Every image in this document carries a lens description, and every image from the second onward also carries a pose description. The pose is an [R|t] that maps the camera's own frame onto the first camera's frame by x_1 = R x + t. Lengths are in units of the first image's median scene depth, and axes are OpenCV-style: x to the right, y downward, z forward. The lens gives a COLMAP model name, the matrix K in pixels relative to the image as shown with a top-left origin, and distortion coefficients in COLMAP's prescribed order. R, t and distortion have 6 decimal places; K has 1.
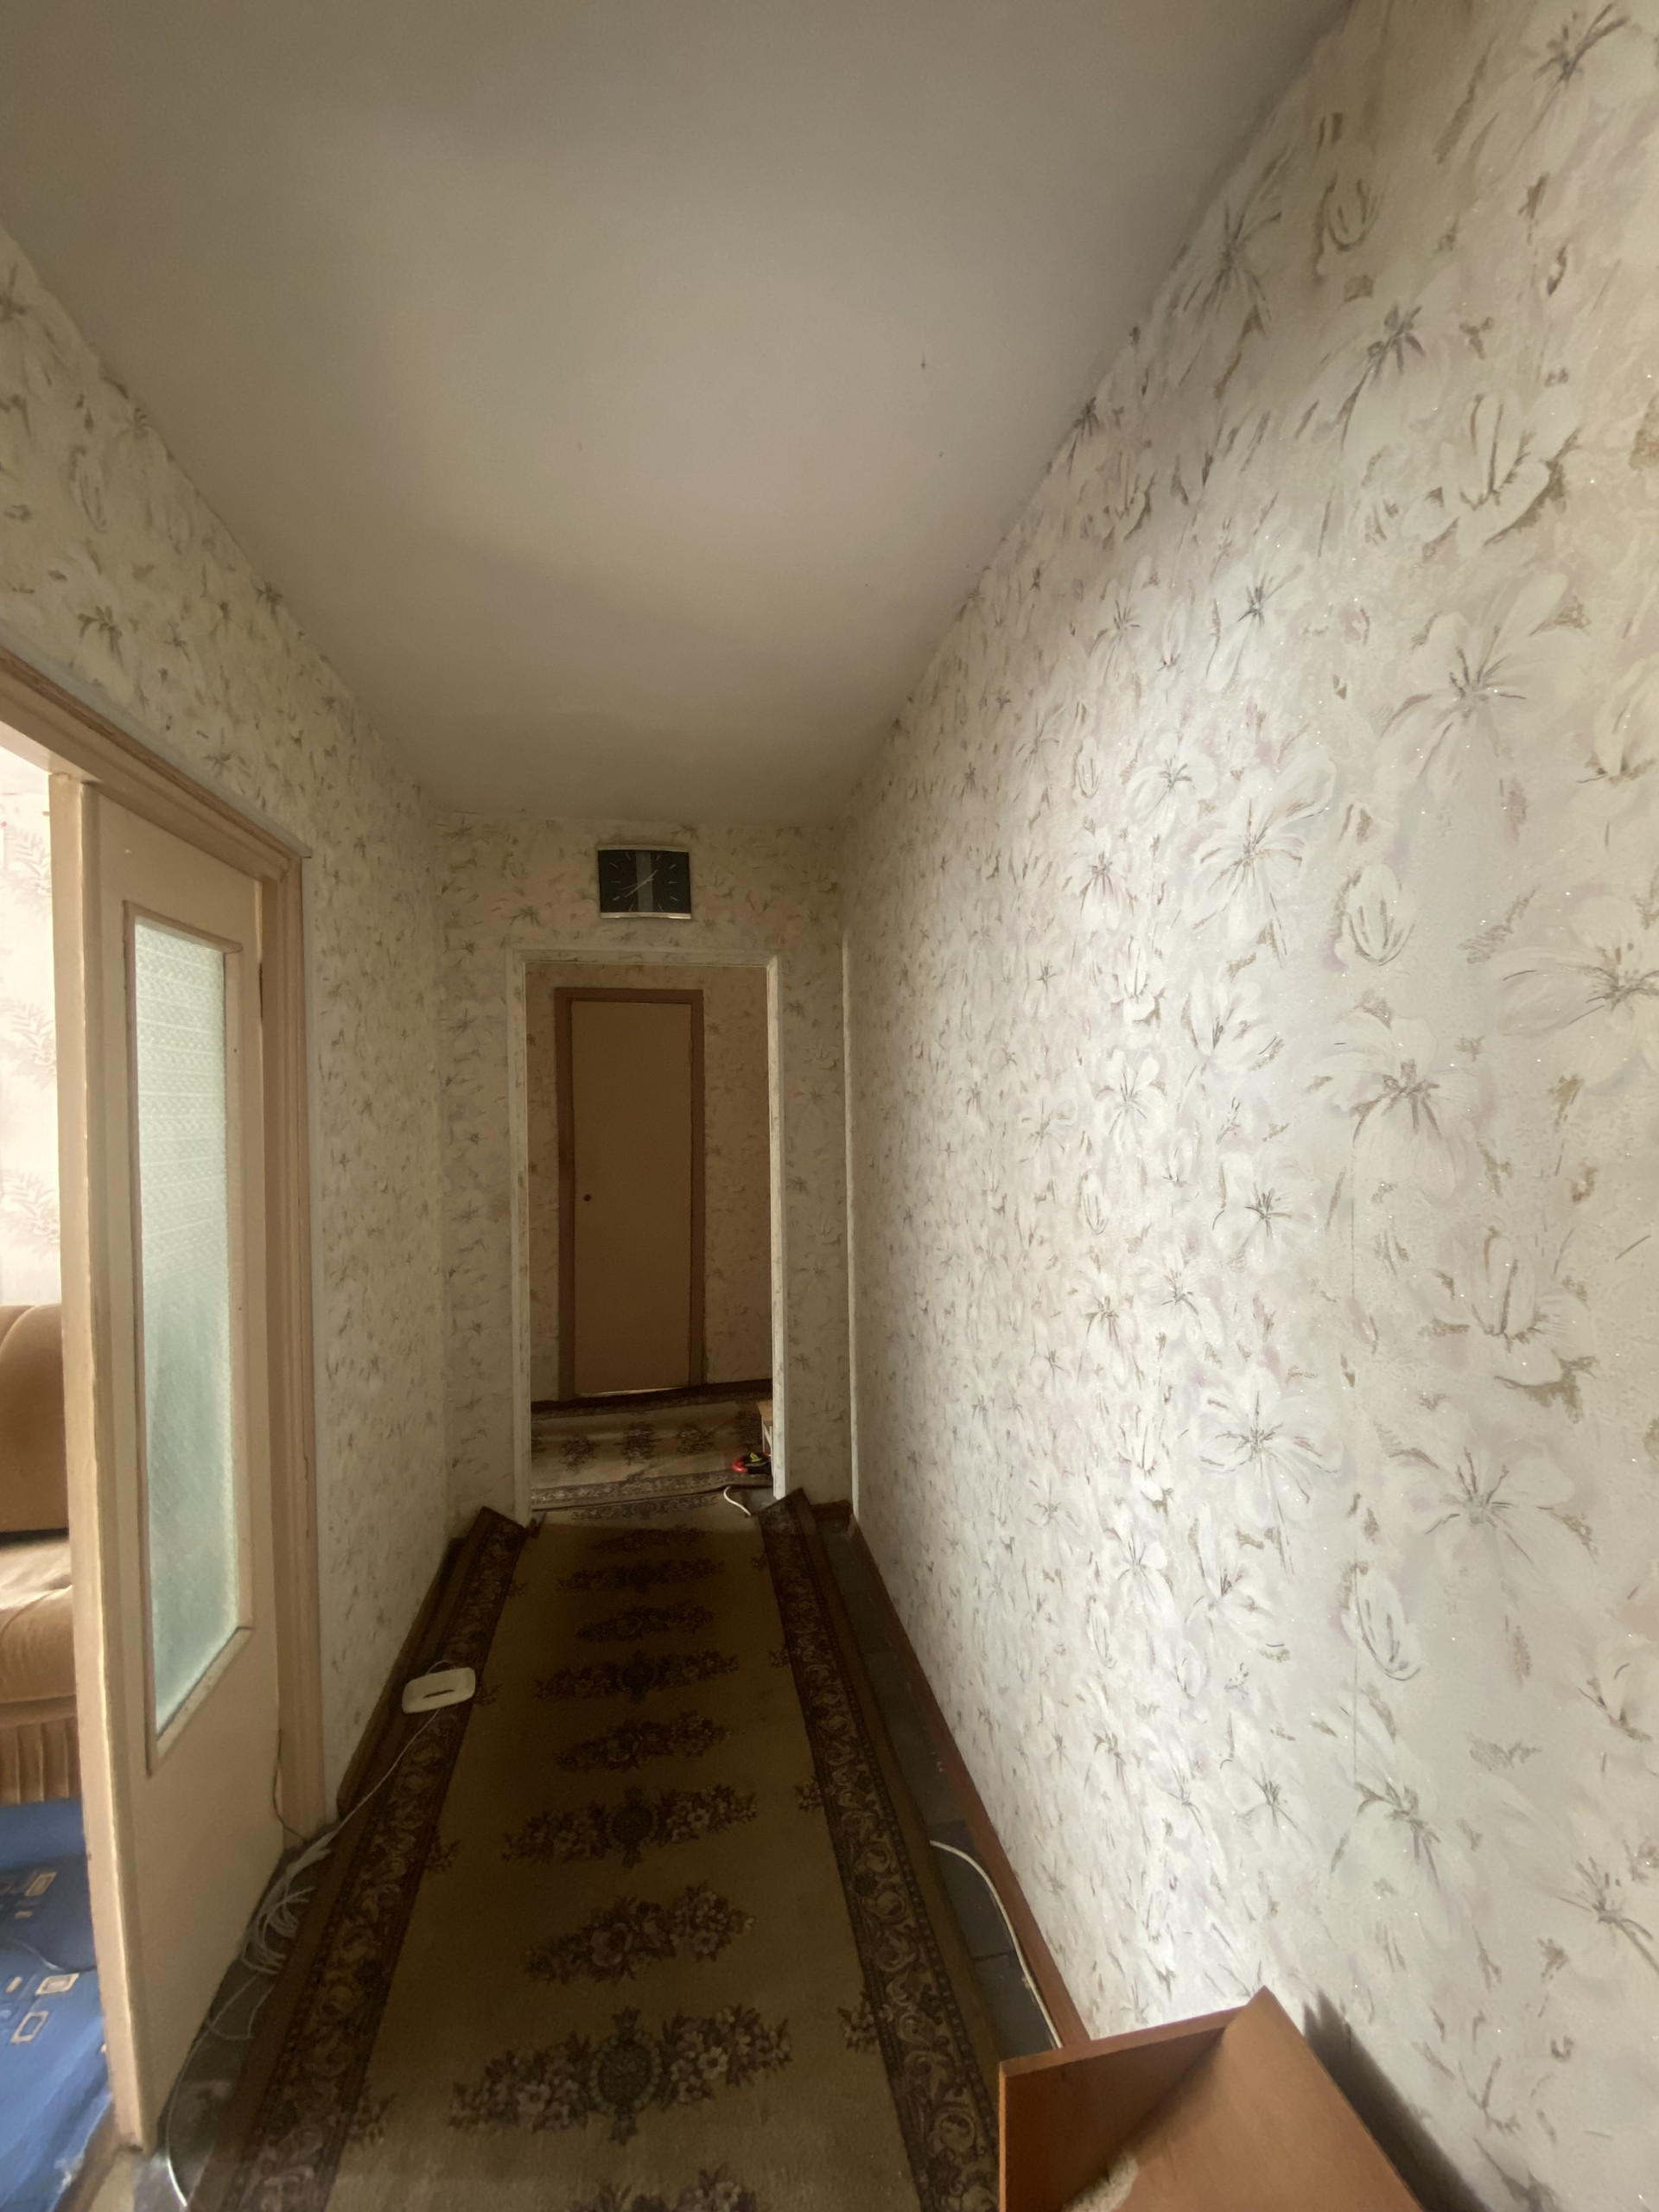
lens RADIAL K [[1014.7, 0, 841.7], [0, 1014.7, 1121.3], [0, 0, 1]] dist [0.015273, -0.022108]
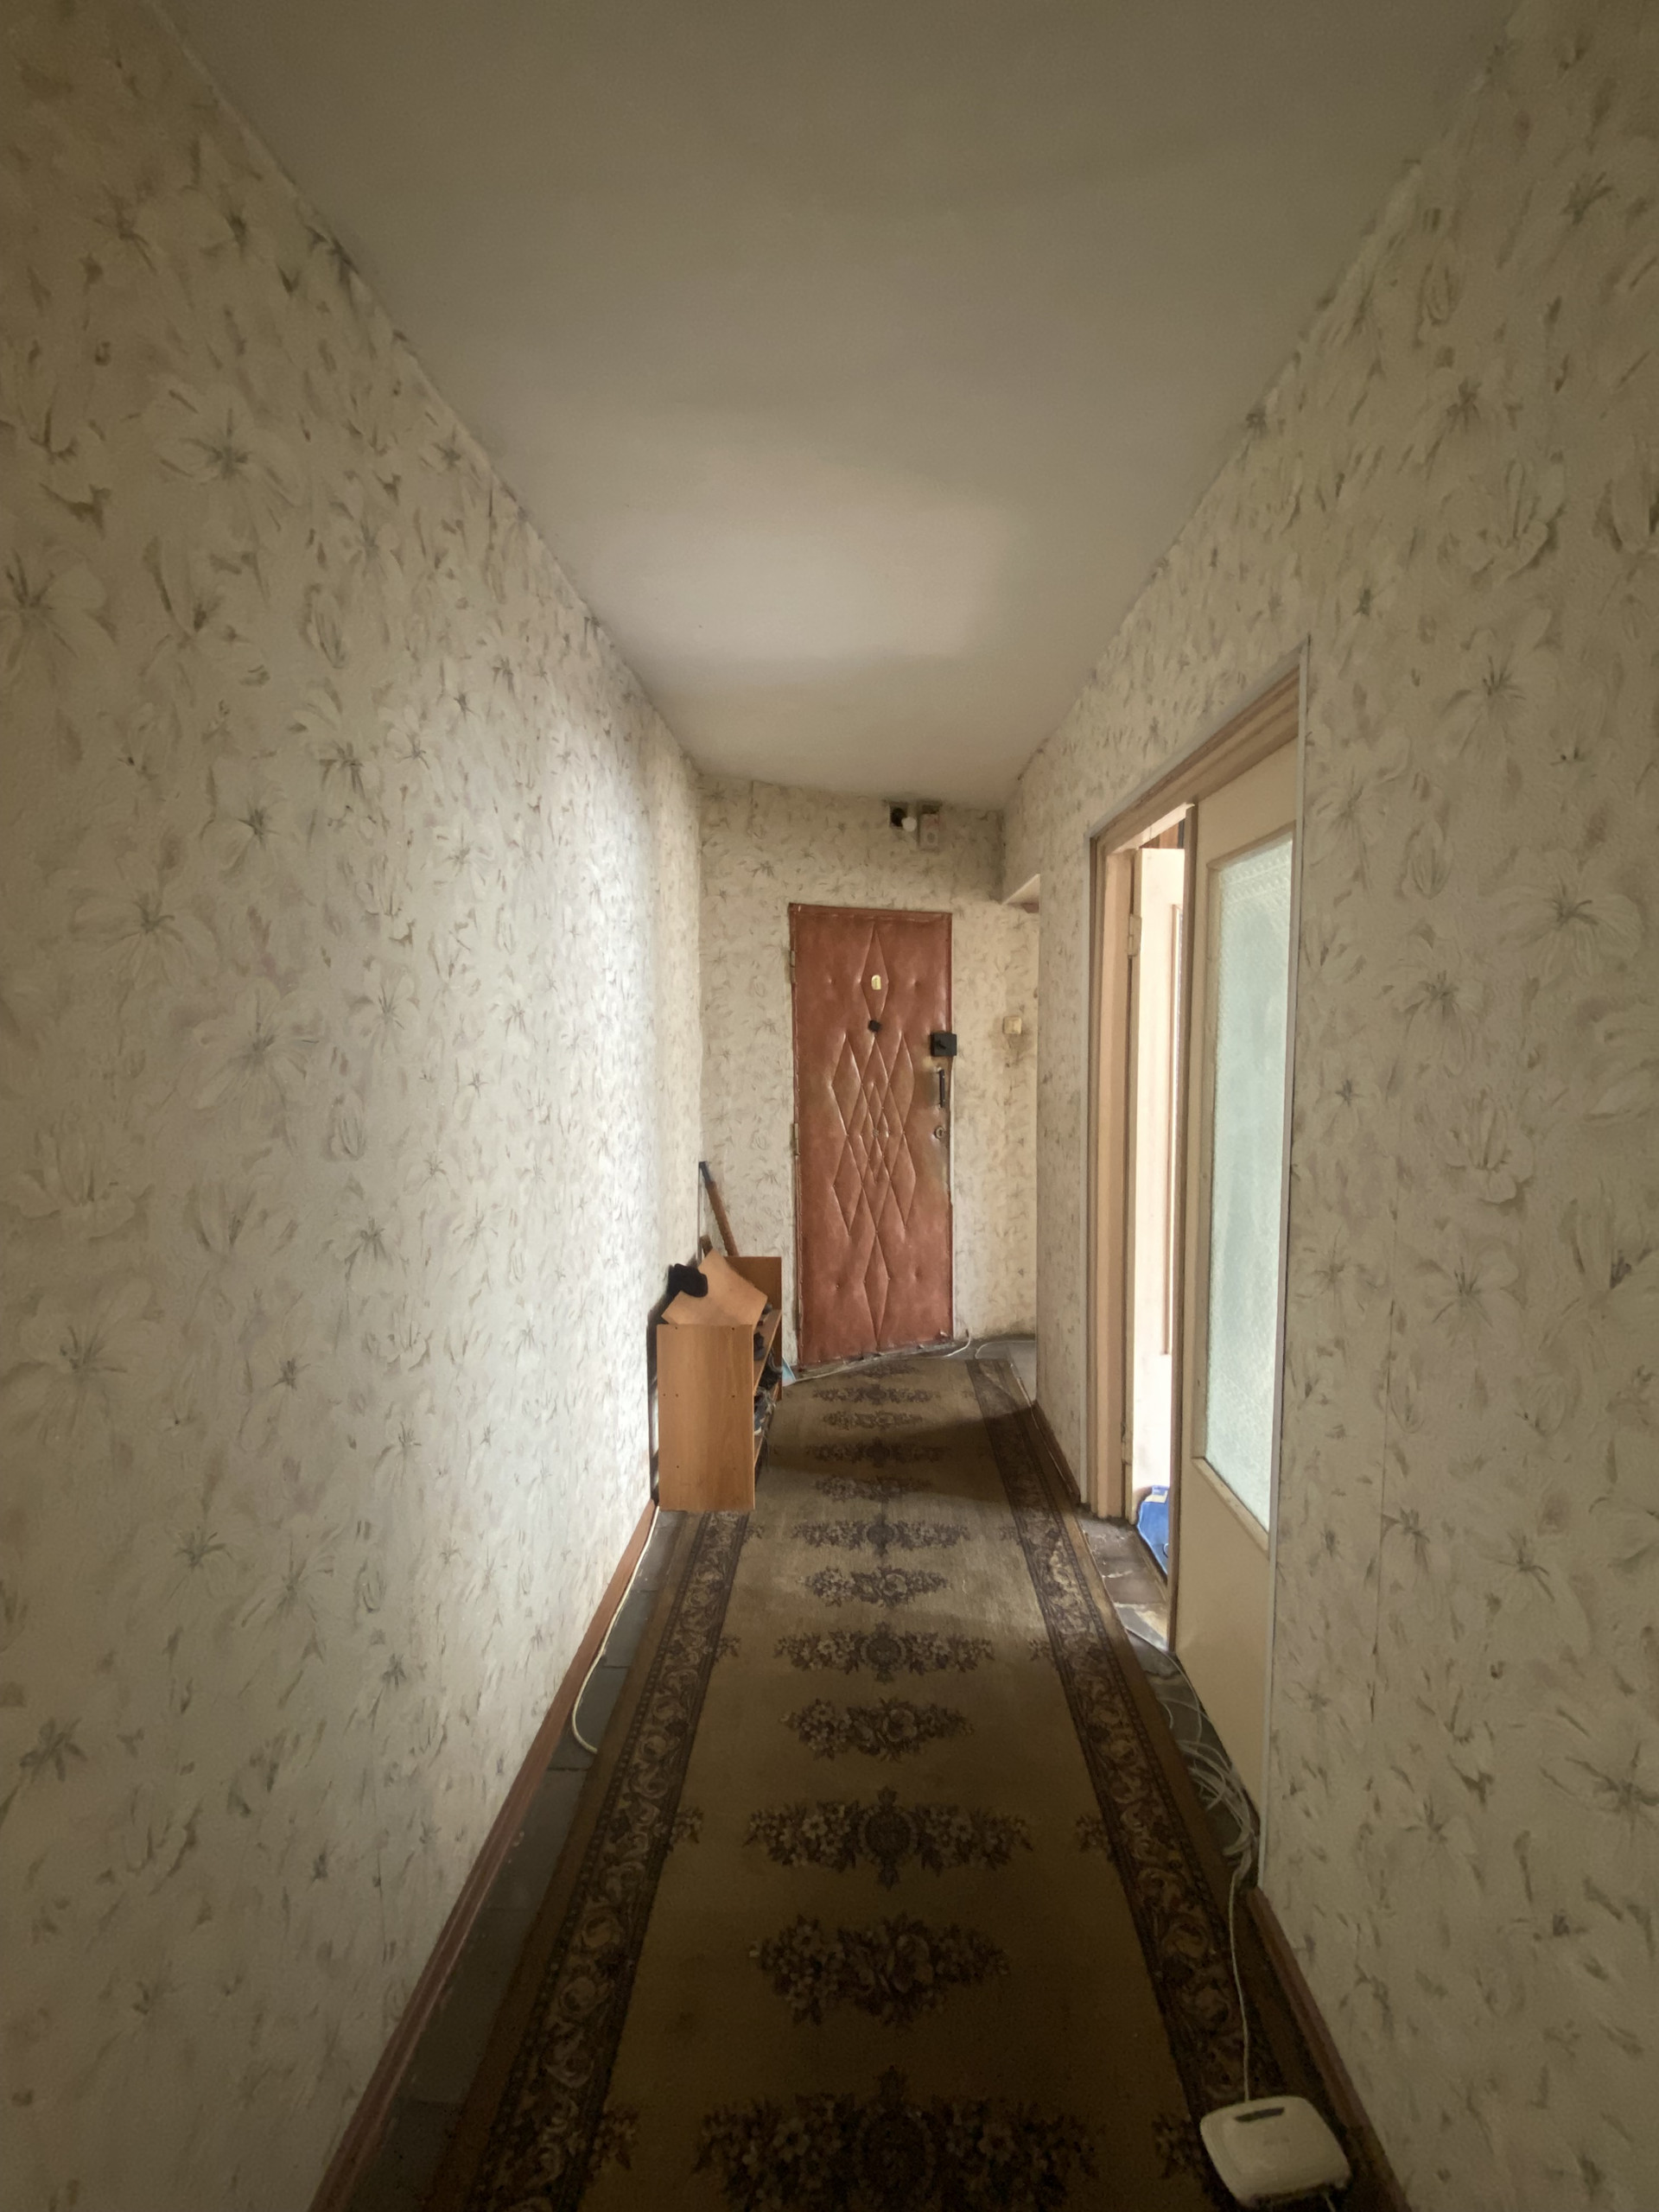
lens RADIAL K [[1014.7, 0, 812.9], [0, 1014.7, 1108.1], [0, 0, 1]] dist [0.015273, -0.022108]
pose [[0.974245, 0.033629, -0.222970, 0.054664], [-0.022623, 0.998405, 0.051734, 0.062668], [0.224354, -0.045357, 0.973452, -0.441030]]
